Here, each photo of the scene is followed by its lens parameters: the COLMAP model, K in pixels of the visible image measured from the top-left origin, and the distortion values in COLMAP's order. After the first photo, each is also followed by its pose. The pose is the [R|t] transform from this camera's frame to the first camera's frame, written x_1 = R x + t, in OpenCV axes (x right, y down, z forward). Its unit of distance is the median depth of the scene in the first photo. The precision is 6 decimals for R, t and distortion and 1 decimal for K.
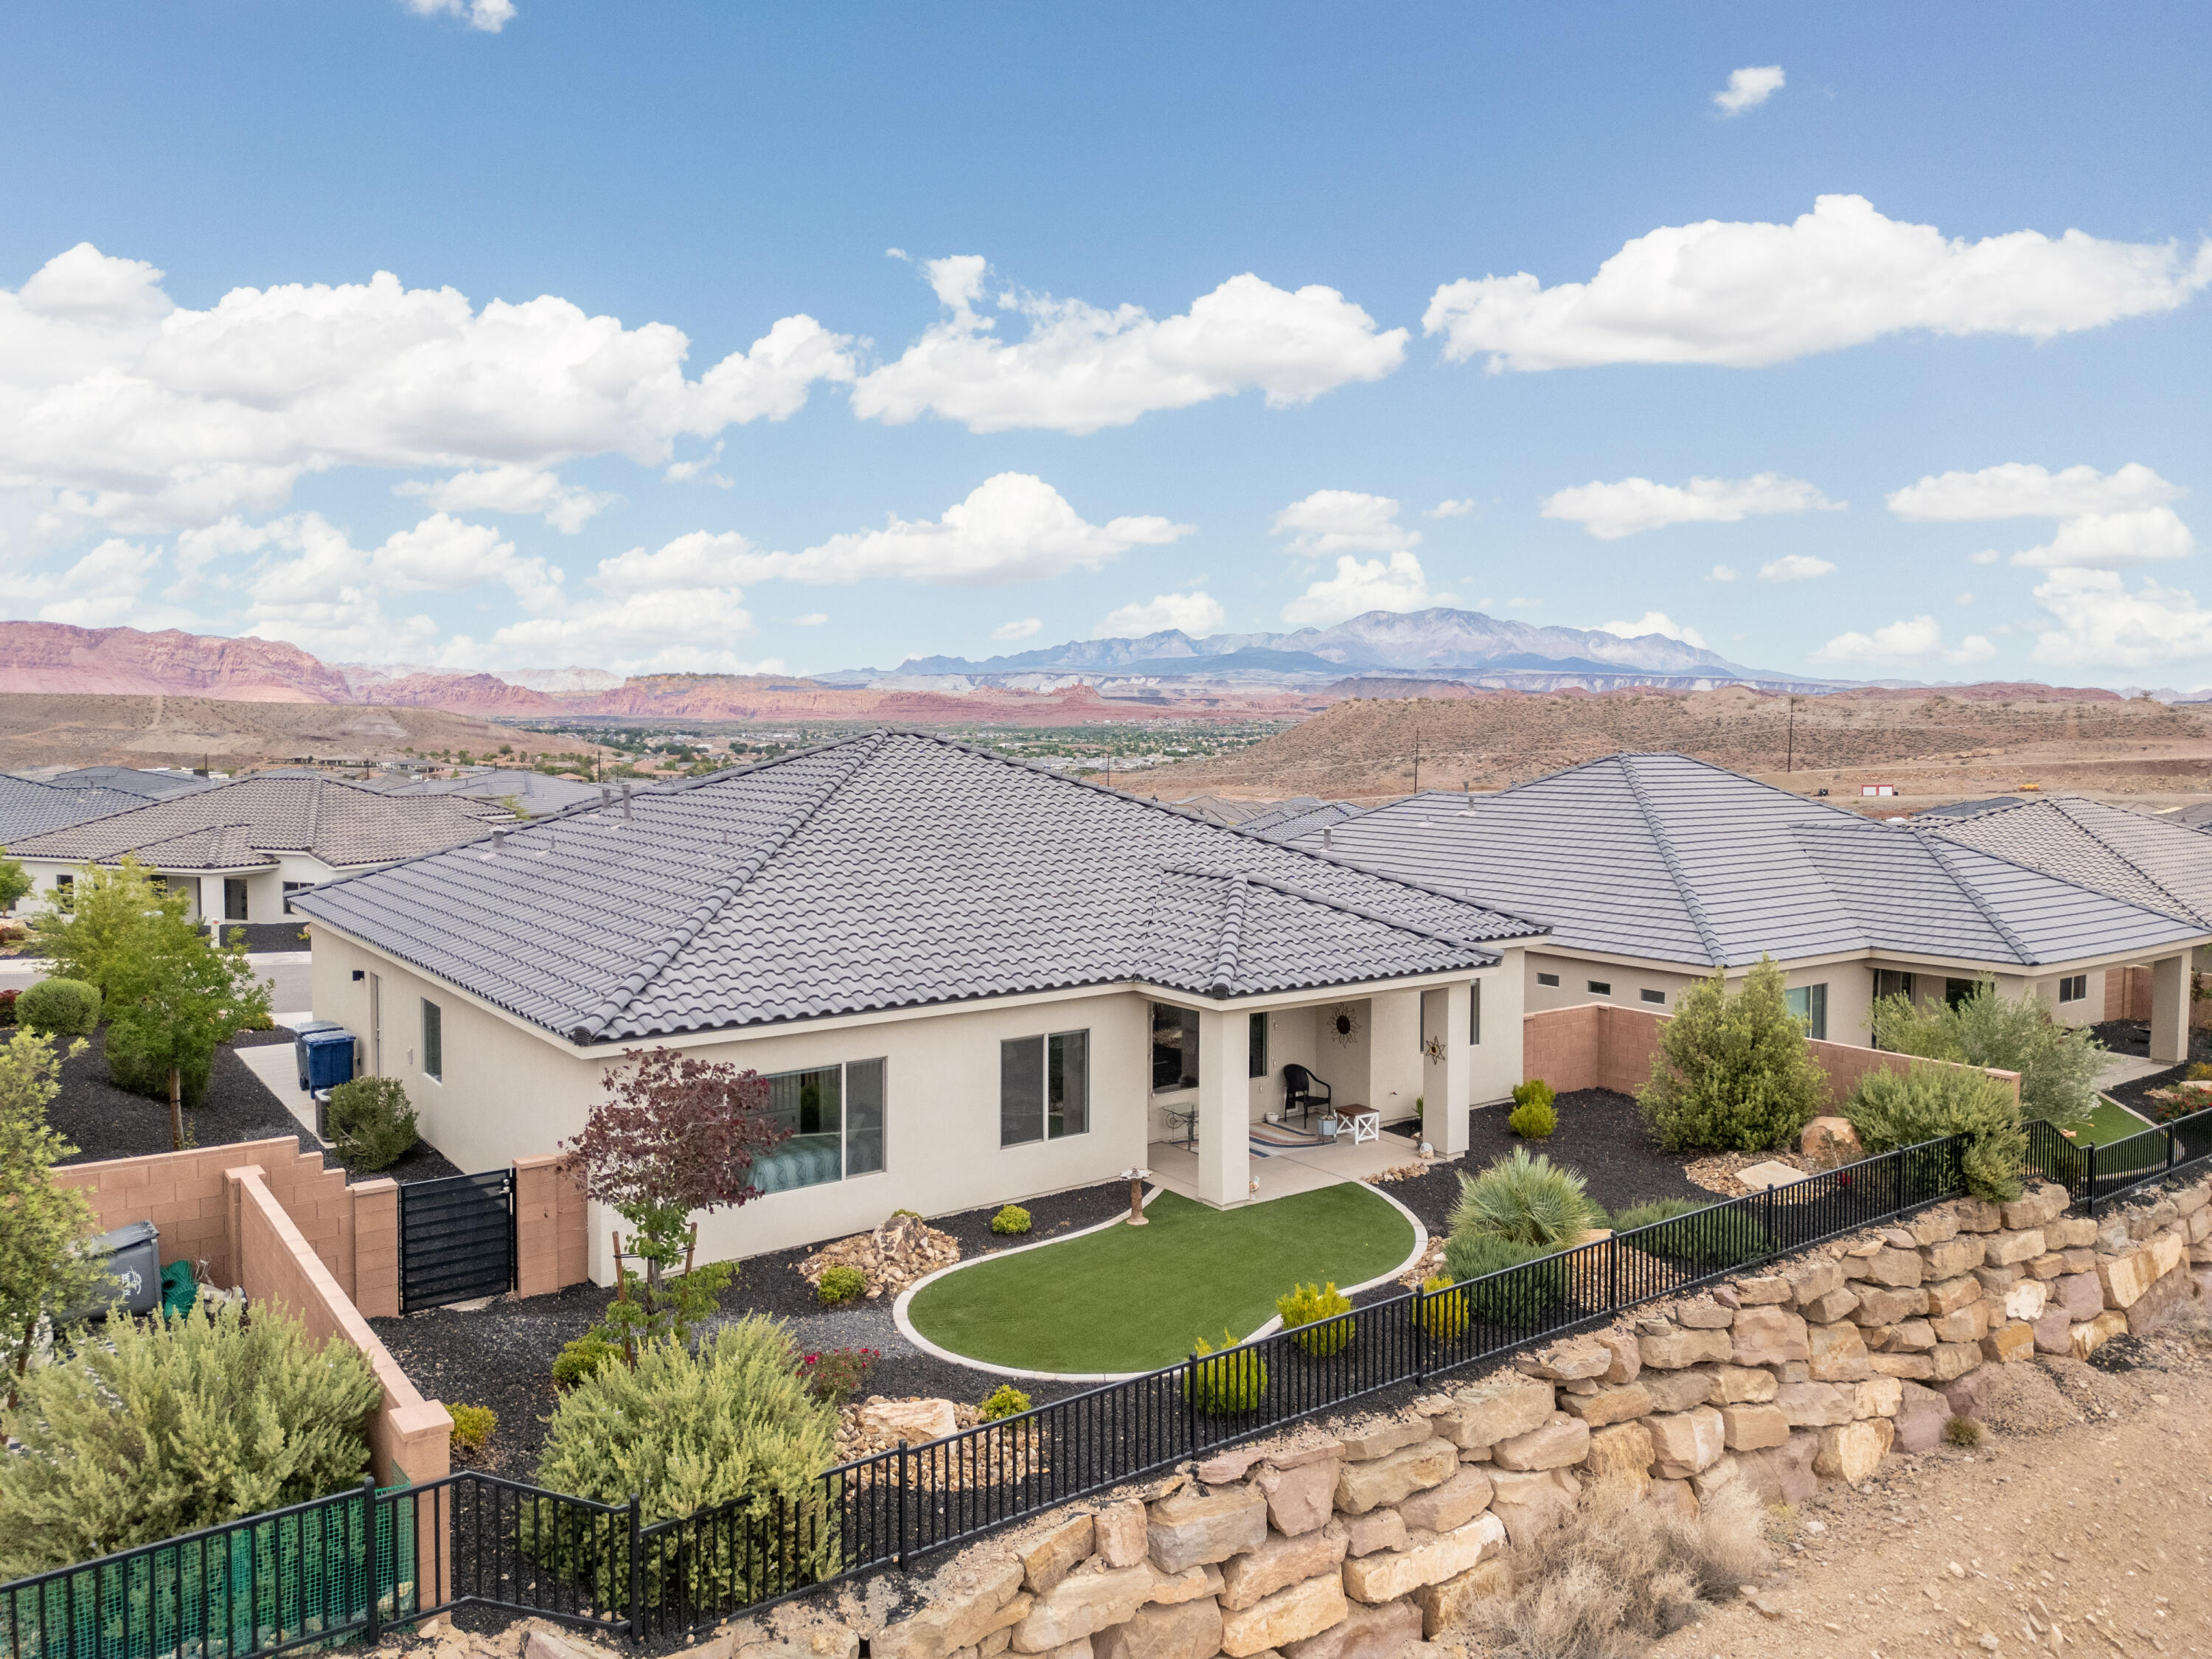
lens RADIAL K [[1548.1, 0, 1109.9], [0, 1548.1, 821.7], [0, 0, 1]] dist [0.081753, -0.081441]
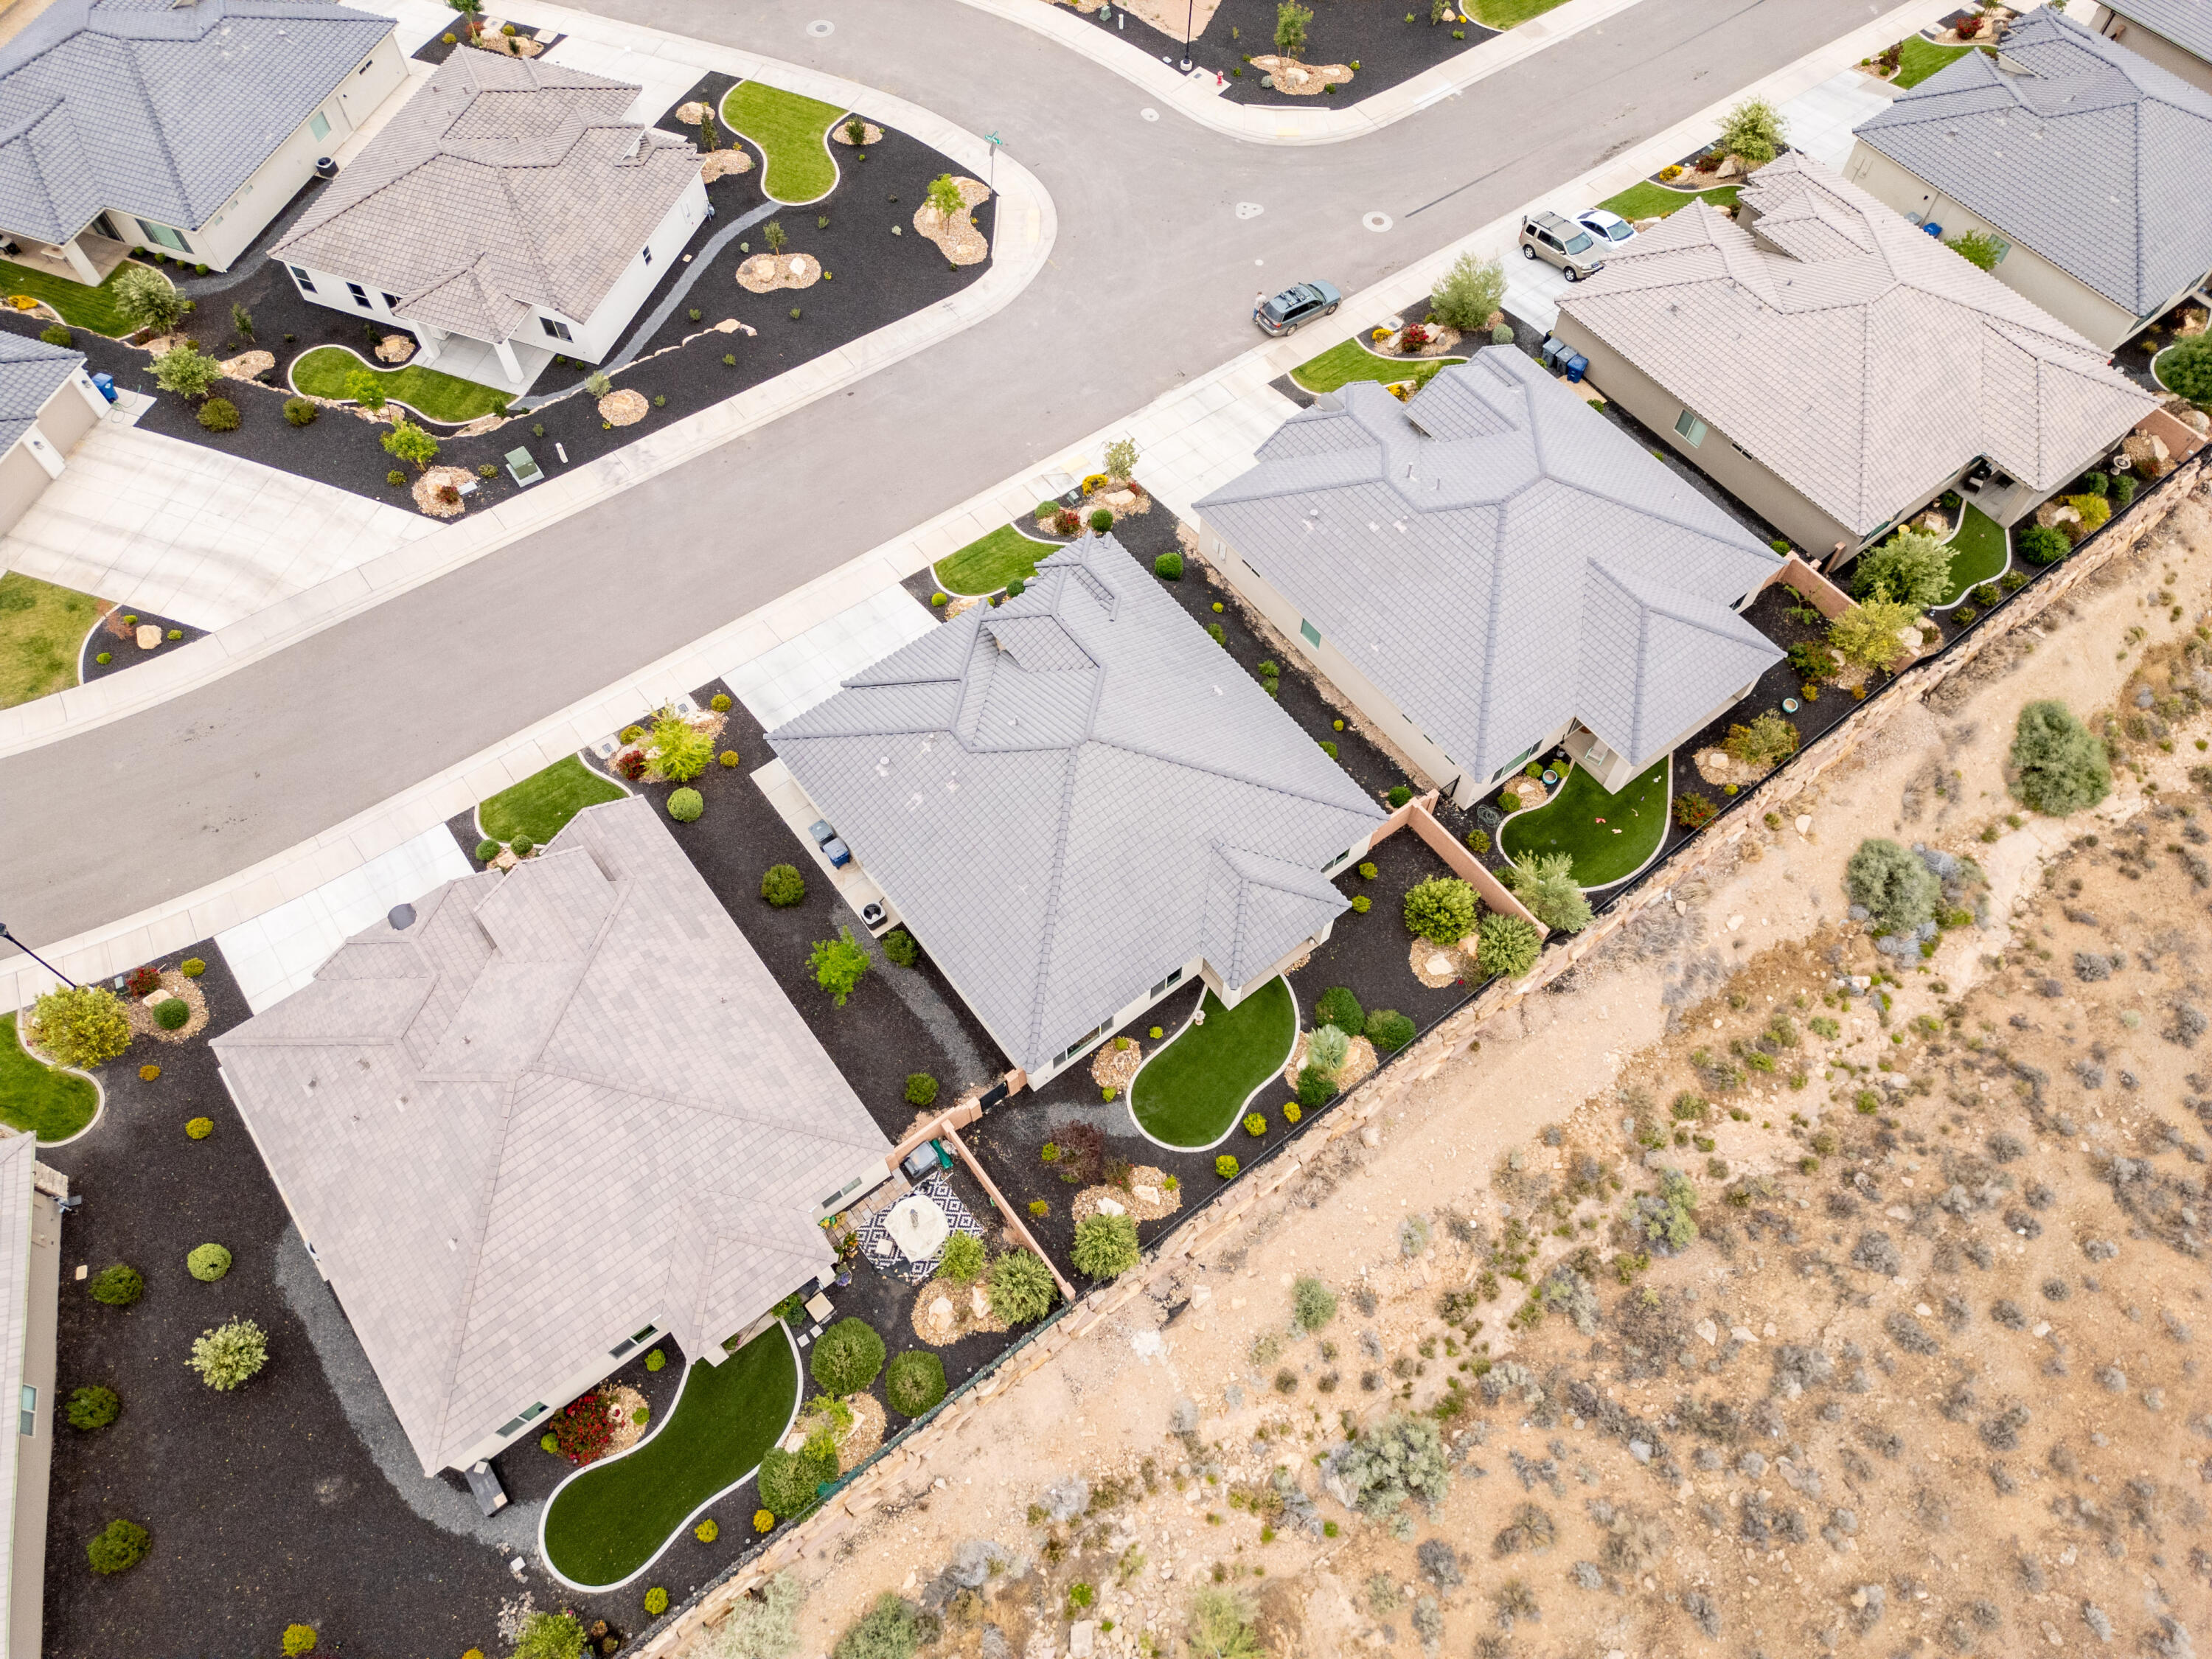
lens RADIAL K [[1548.1, 0, 1109.9], [0, 1548.1, 821.7], [0, 0, 1]] dist [0.081753, -0.081441]
pose [[0.999905, -0.013754, 0.001240, -0.147994], [0.006517, 0.549126, 0.835714, -2.373241], [-0.012175, -0.835627, 0.549163, -0.251926]]
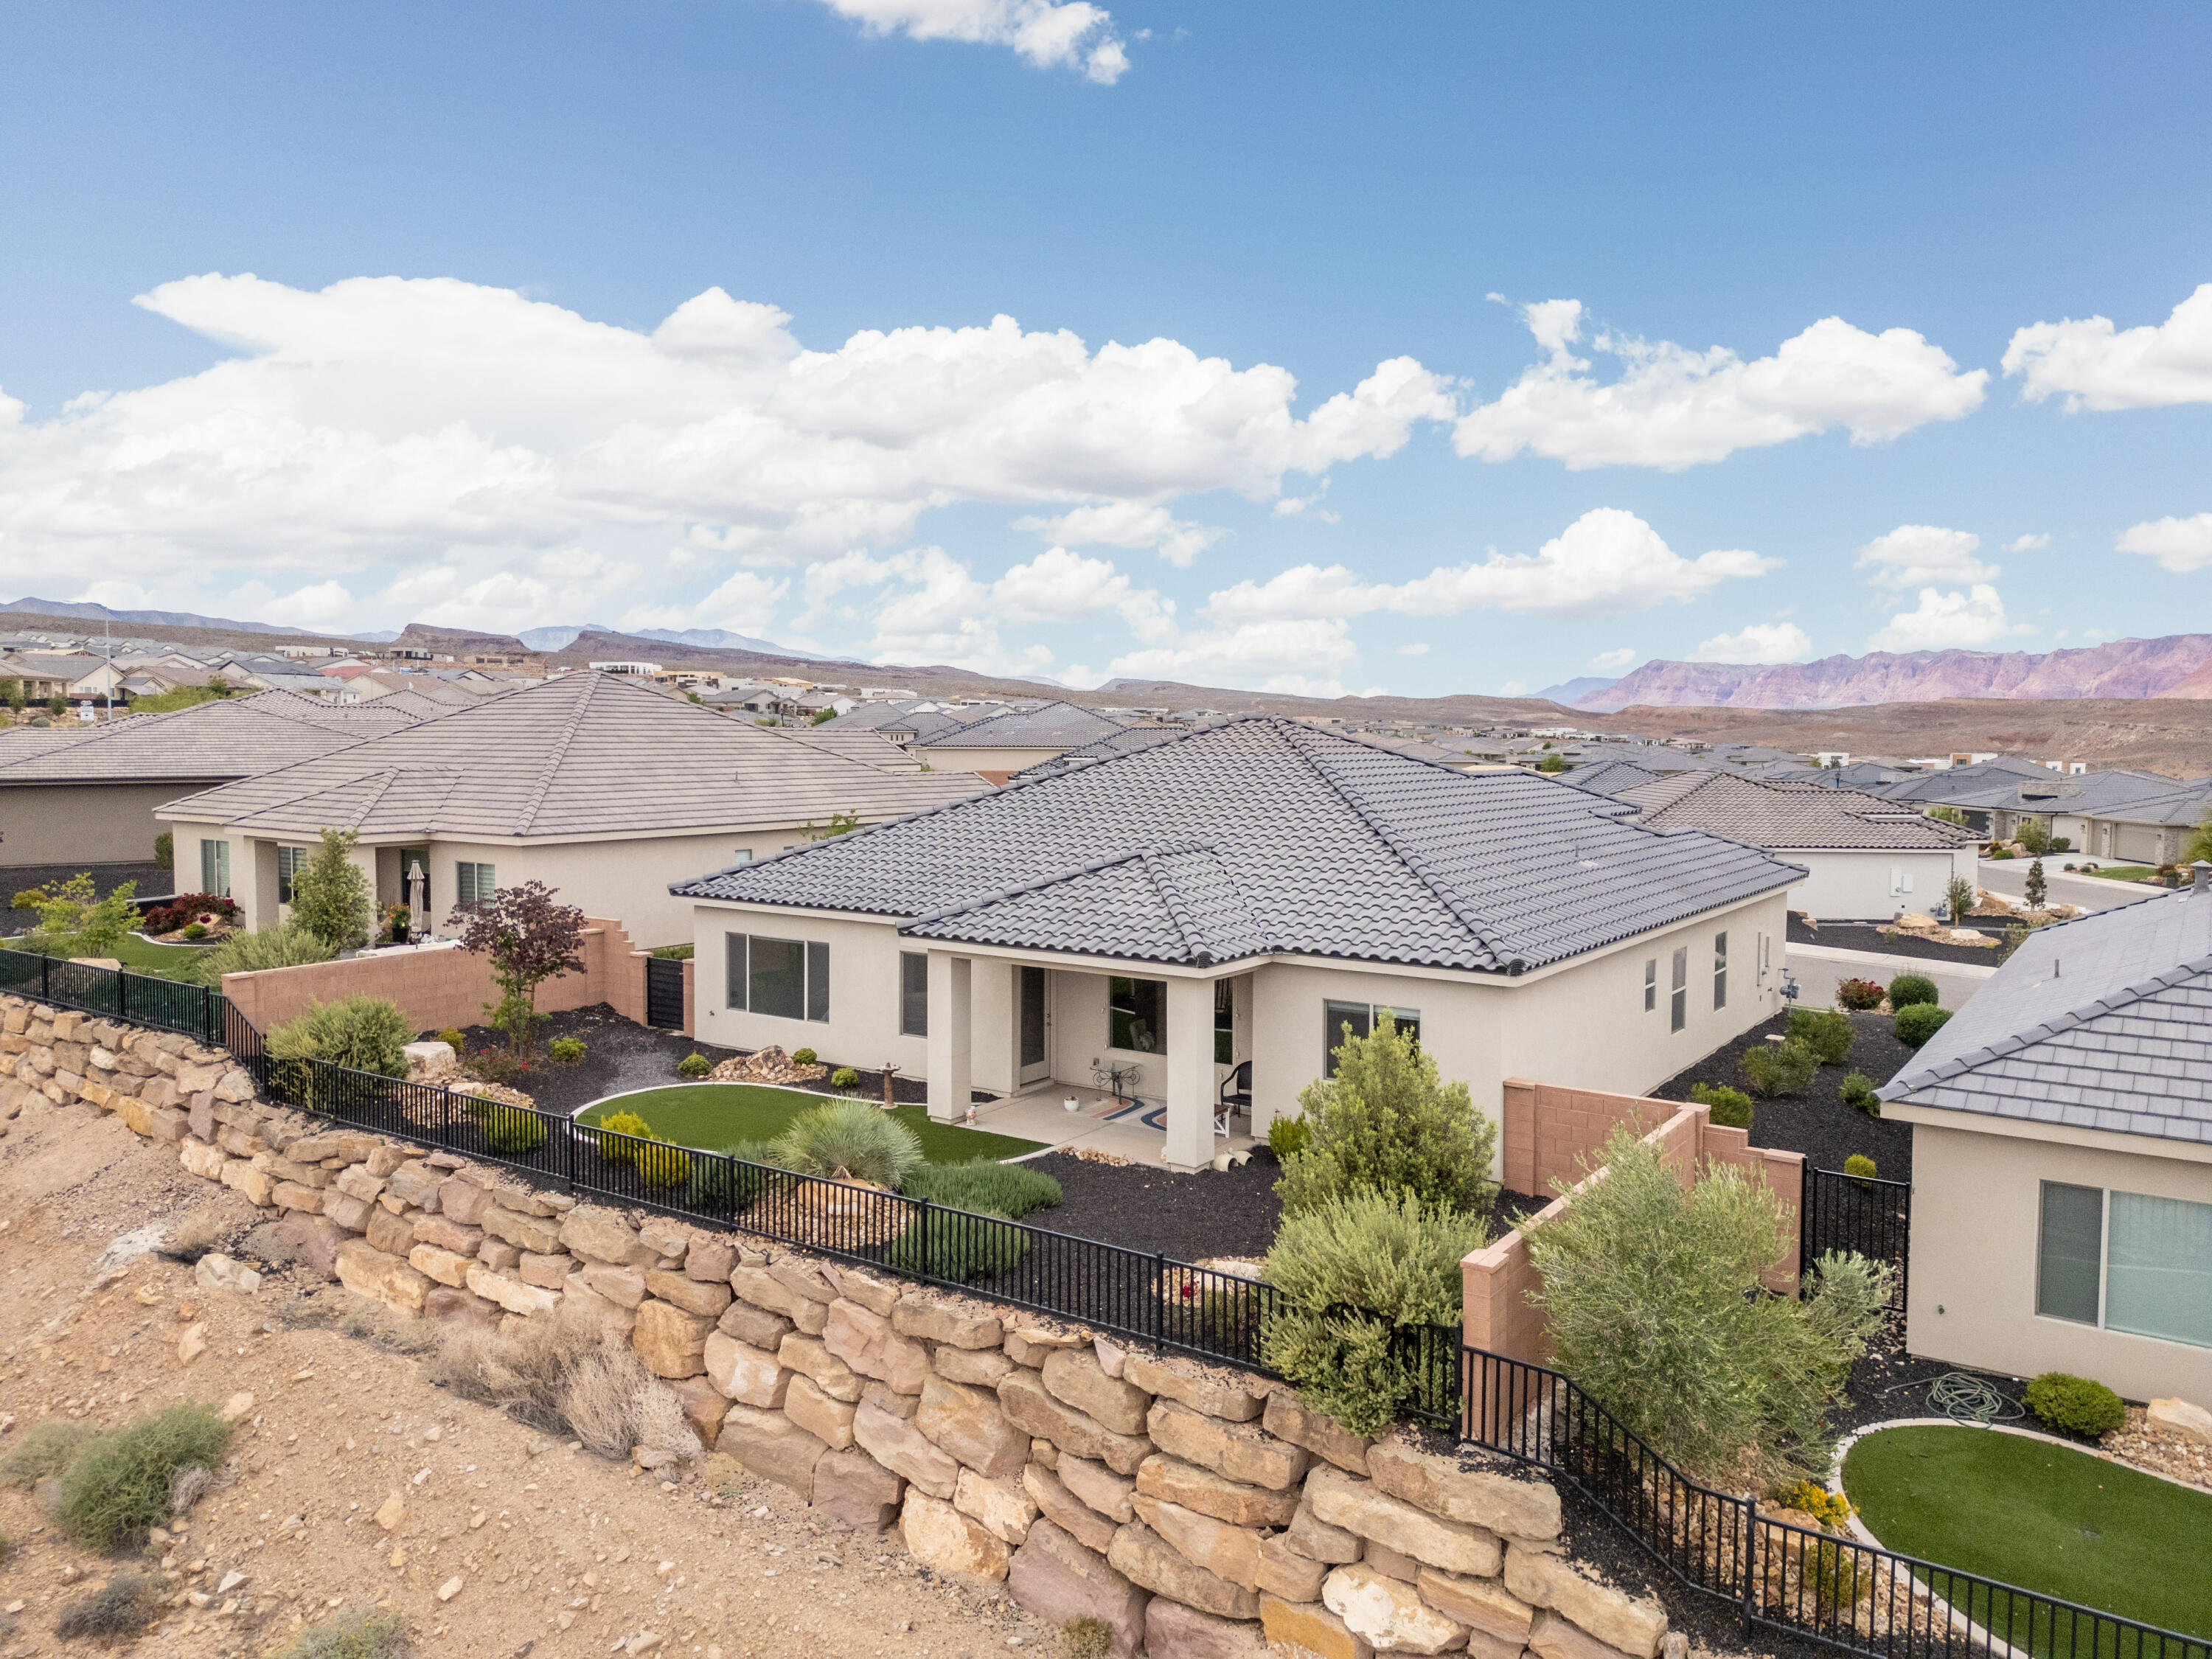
lens RADIAL K [[1549.5, 0, 1111.2], [0, 1549.5, 826.5], [0, 0, 1]] dist [0.067730, -0.058959]
pose [[0.314265, 0.053397, -0.947832, 1.266968], [-0.056077, 0.997718, 0.037614, -0.022257], [0.947678, 0.041331, 0.316542, 0.789264]]
